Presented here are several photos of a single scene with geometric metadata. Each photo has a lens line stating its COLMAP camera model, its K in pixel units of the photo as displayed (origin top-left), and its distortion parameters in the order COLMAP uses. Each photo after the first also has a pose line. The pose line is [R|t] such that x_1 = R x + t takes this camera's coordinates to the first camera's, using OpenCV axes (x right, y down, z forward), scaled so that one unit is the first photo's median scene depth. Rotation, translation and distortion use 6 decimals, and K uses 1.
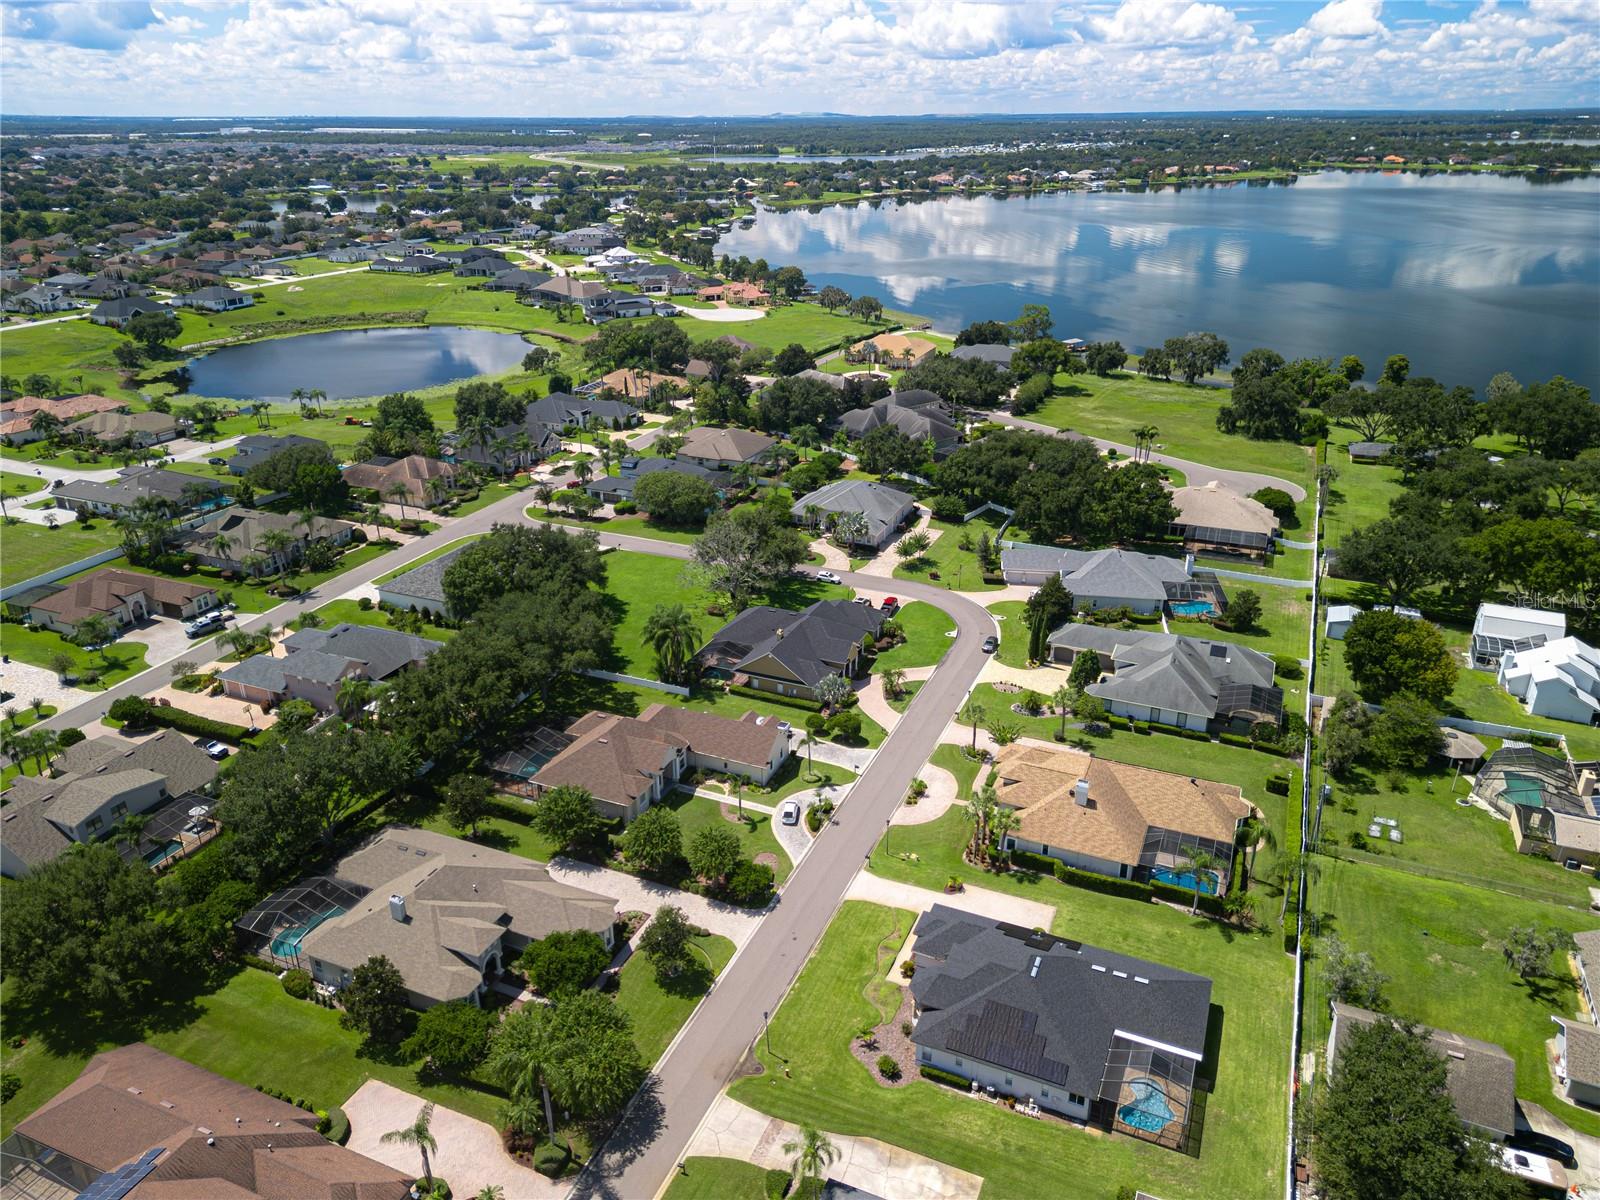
lens RADIAL K [[1116.3, 0, 801.9], [0, 1116.3, 610.2], [0, 0, 1]] dist [0.070802, -0.063430]
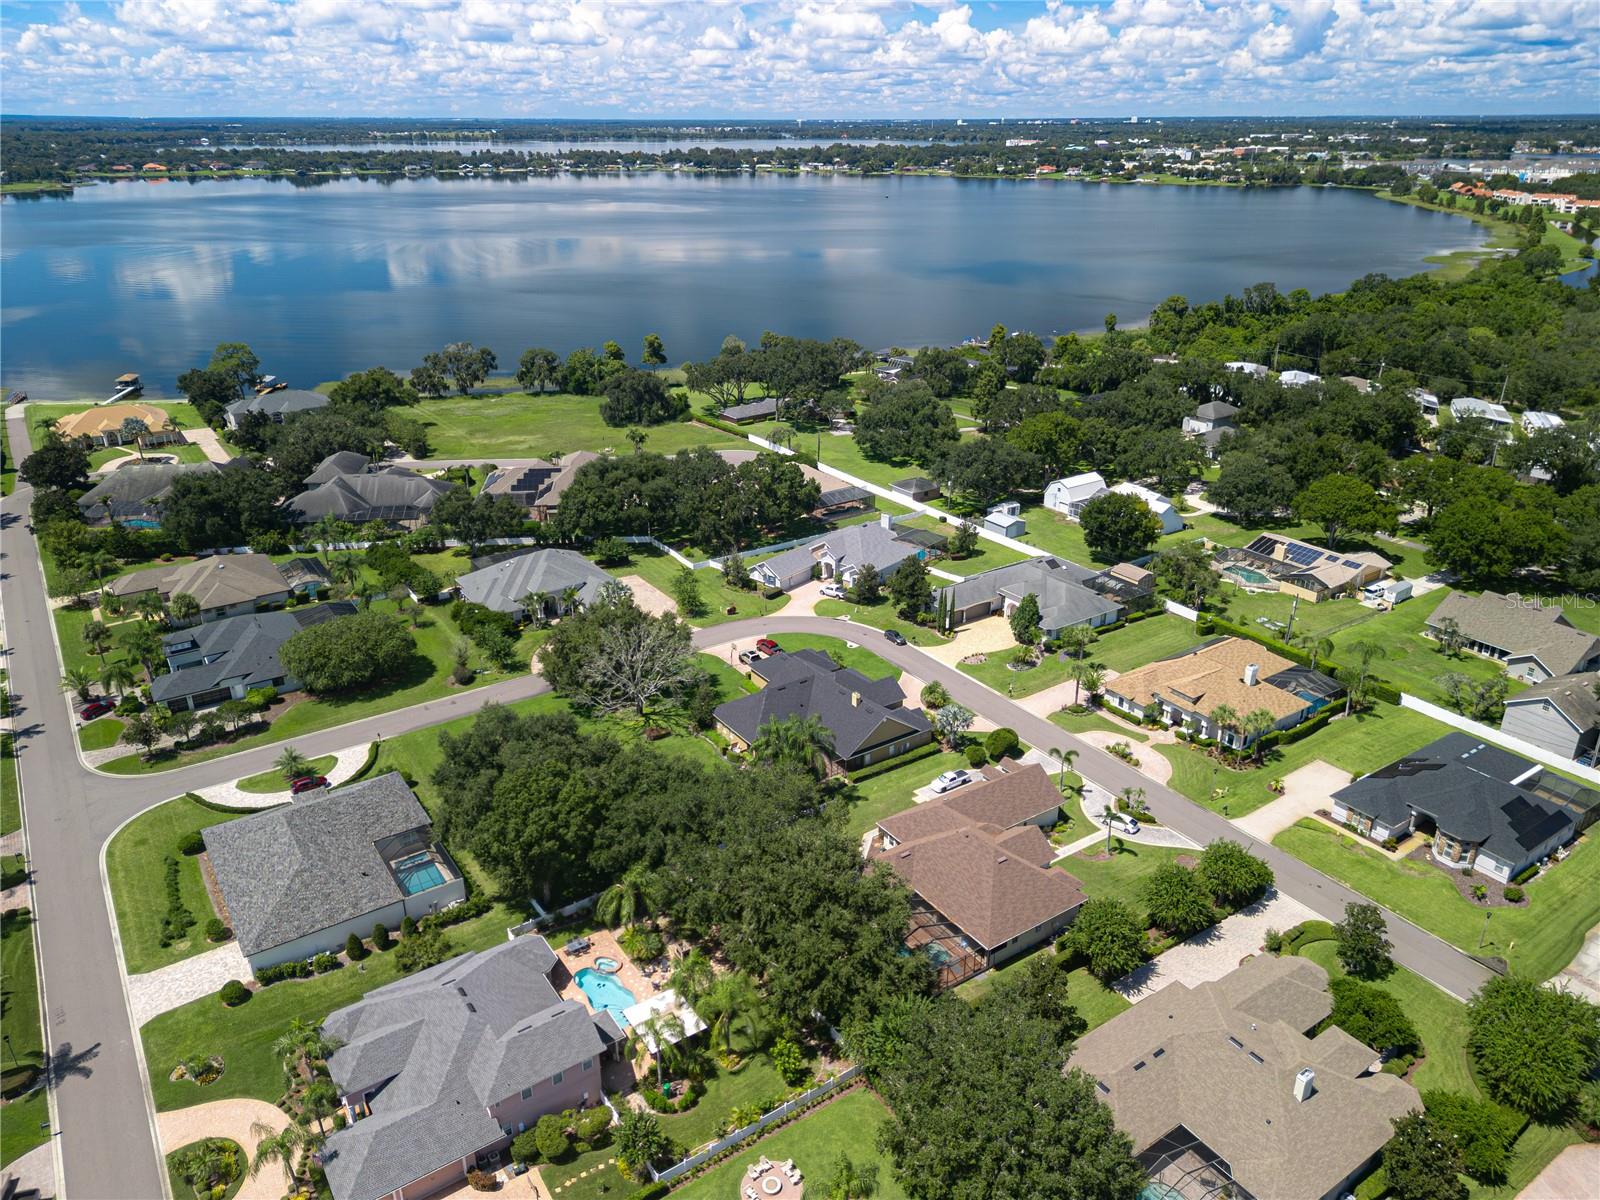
lens RADIAL K [[1116.3, 0, 801.9], [0, 1116.3, 610.2], [0, 0, 1]] dist [0.070802, -0.063430]
pose [[0.532646, -0.336368, 0.776624, -0.576654], [0.340665, 0.925219, 0.167083, -0.167668], [-0.774749, 0.175572, 0.607403, 0.391621]]
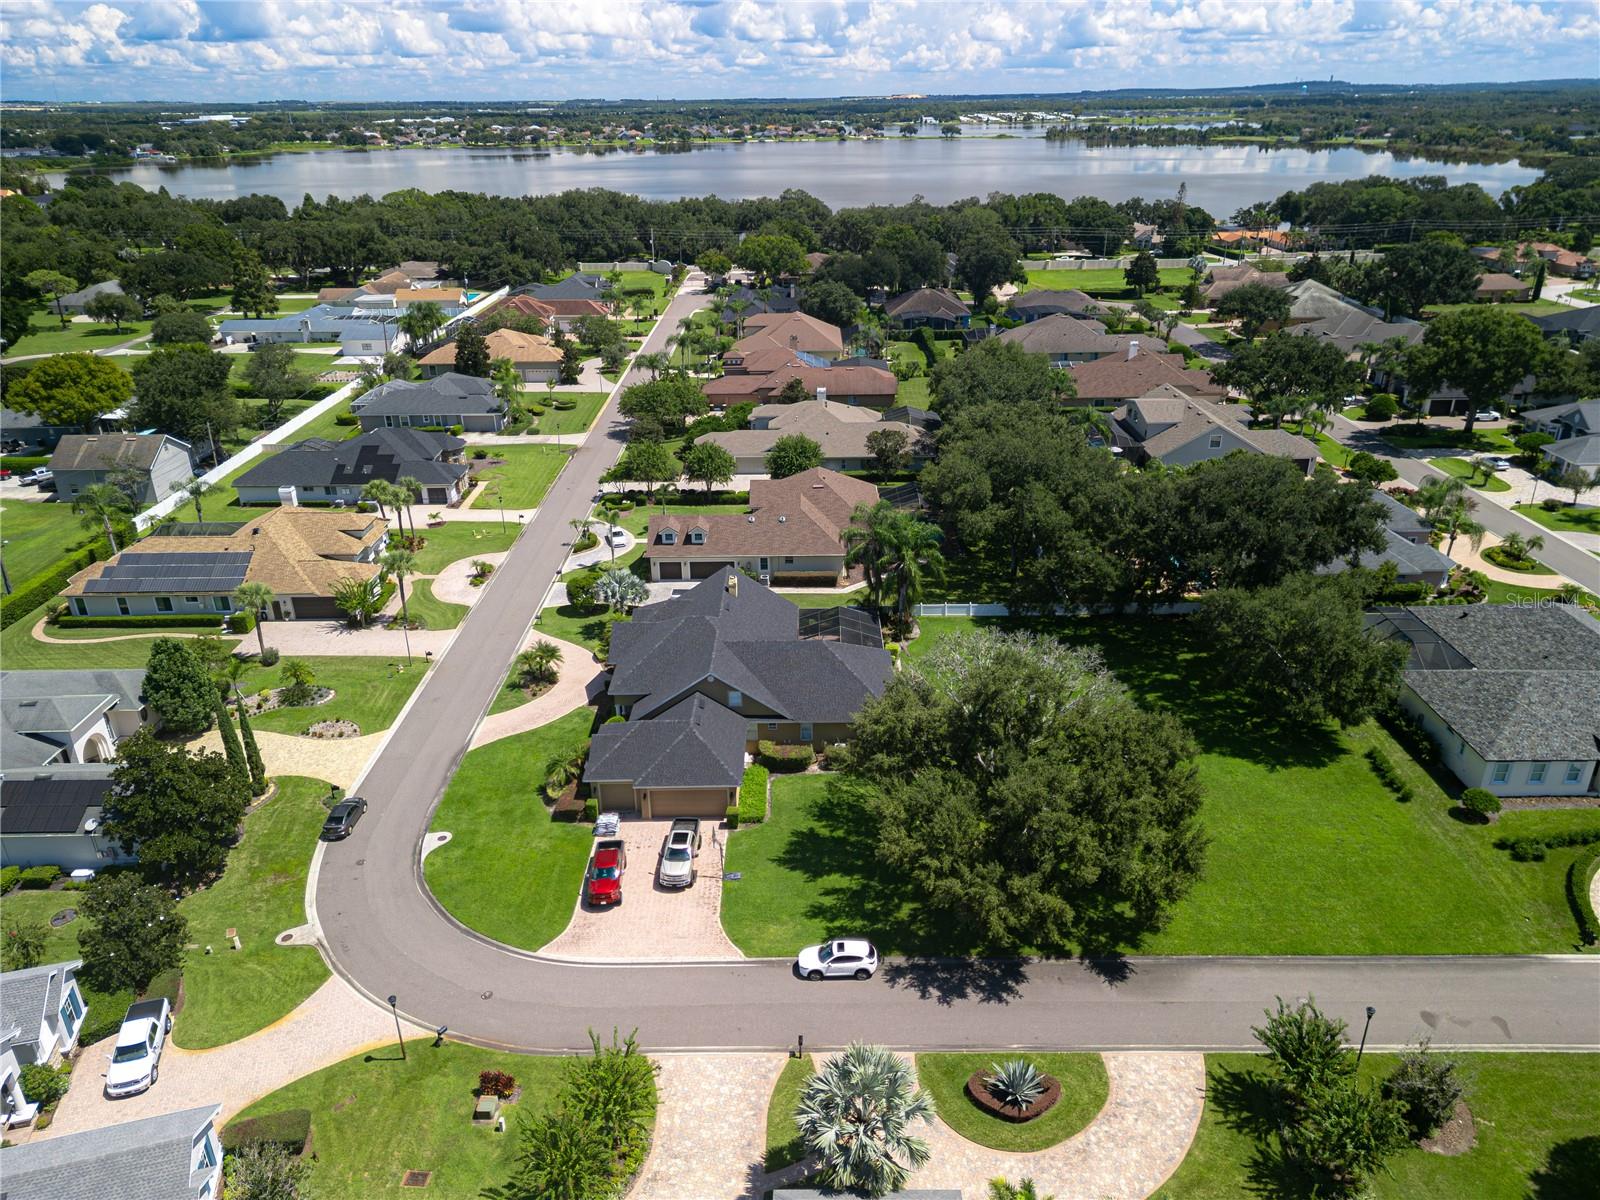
lens RADIAL K [[1116.3, 0, 801.9], [0, 1116.3, 610.2], [0, 0, 1]] dist [0.070802, -0.063430]
pose [[-0.918068, 0.179972, -0.353217, 0.128084], [-0.144305, 0.678157, 0.720610, -0.326199], [0.369226, 0.712539, -0.596623, 1.120005]]
